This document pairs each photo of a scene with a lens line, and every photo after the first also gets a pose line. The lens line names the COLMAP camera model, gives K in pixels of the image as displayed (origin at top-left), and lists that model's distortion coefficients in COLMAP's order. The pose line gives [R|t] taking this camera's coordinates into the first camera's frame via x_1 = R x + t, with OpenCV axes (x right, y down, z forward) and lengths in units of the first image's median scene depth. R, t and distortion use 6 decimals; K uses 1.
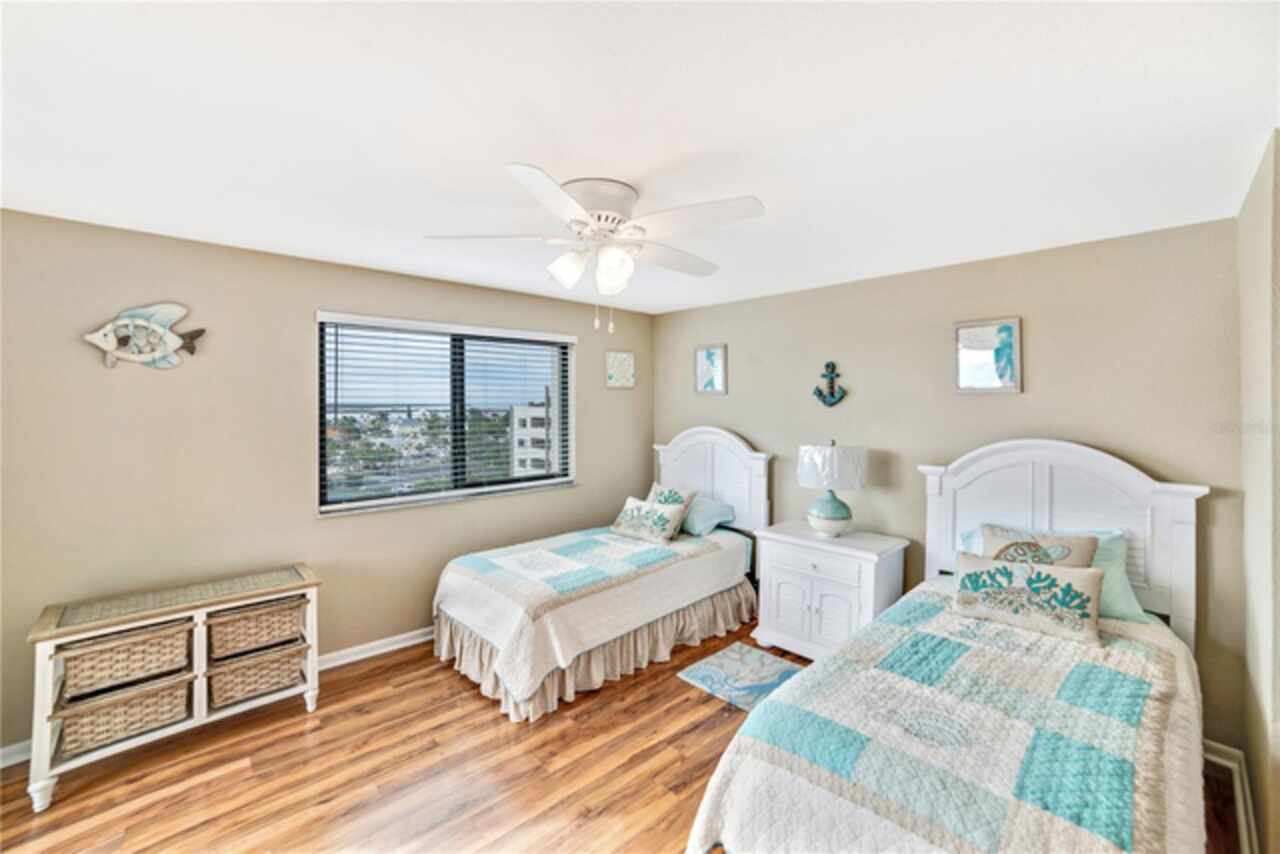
lens RADIAL K [[509.4, 0, 640.0], [0, 509.4, 404.3], [0, 0, 1]] dist [-0.064733, 0.029934]
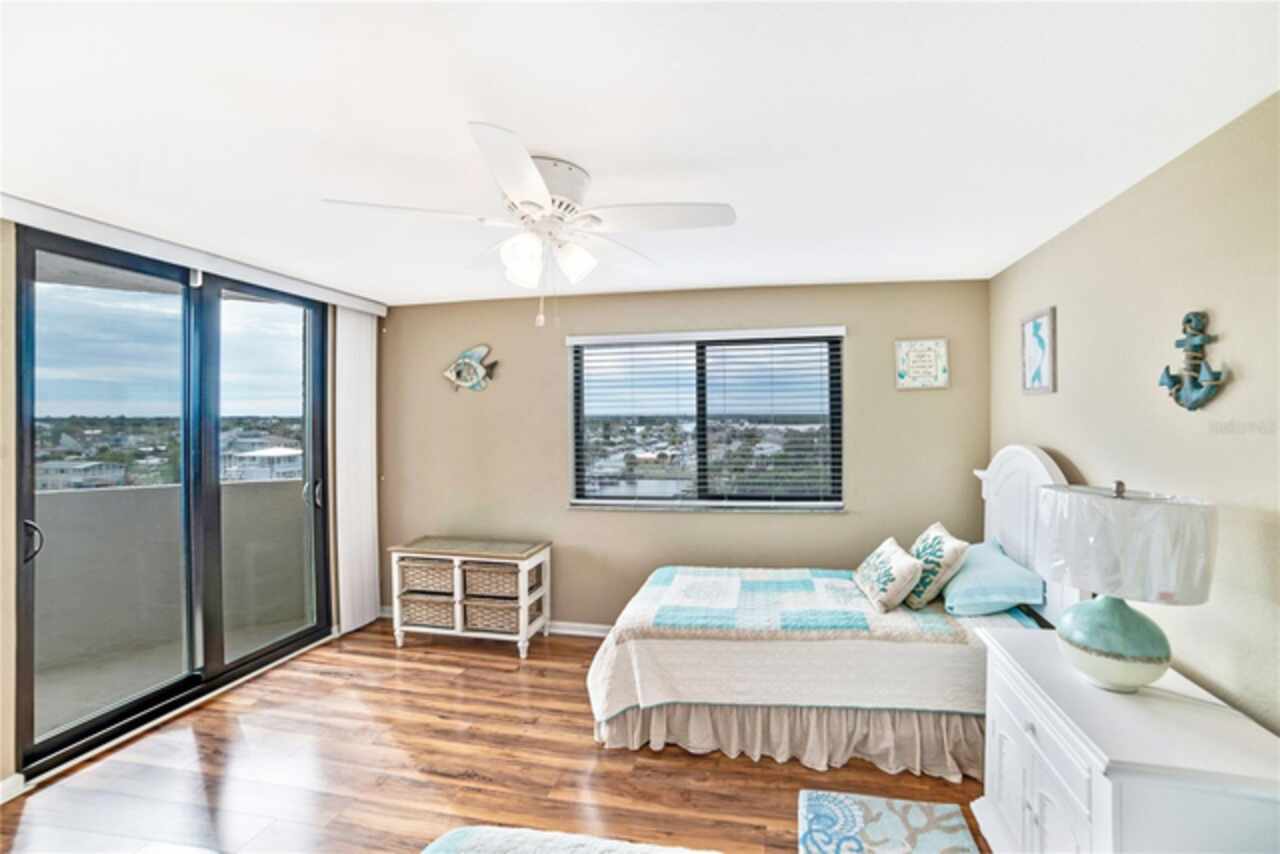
lens RADIAL K [[515.4, 0, 613.9], [0, 515.4, 418.5], [0, 0, 1]] dist [-0.072532, 0.030343]
pose [[0.616684, -0.001463, -0.787210, 0.484364], [0.008588, 0.999951, 0.004869, 0.006646], [0.787164, -0.009763, 0.616666, 0.381199]]
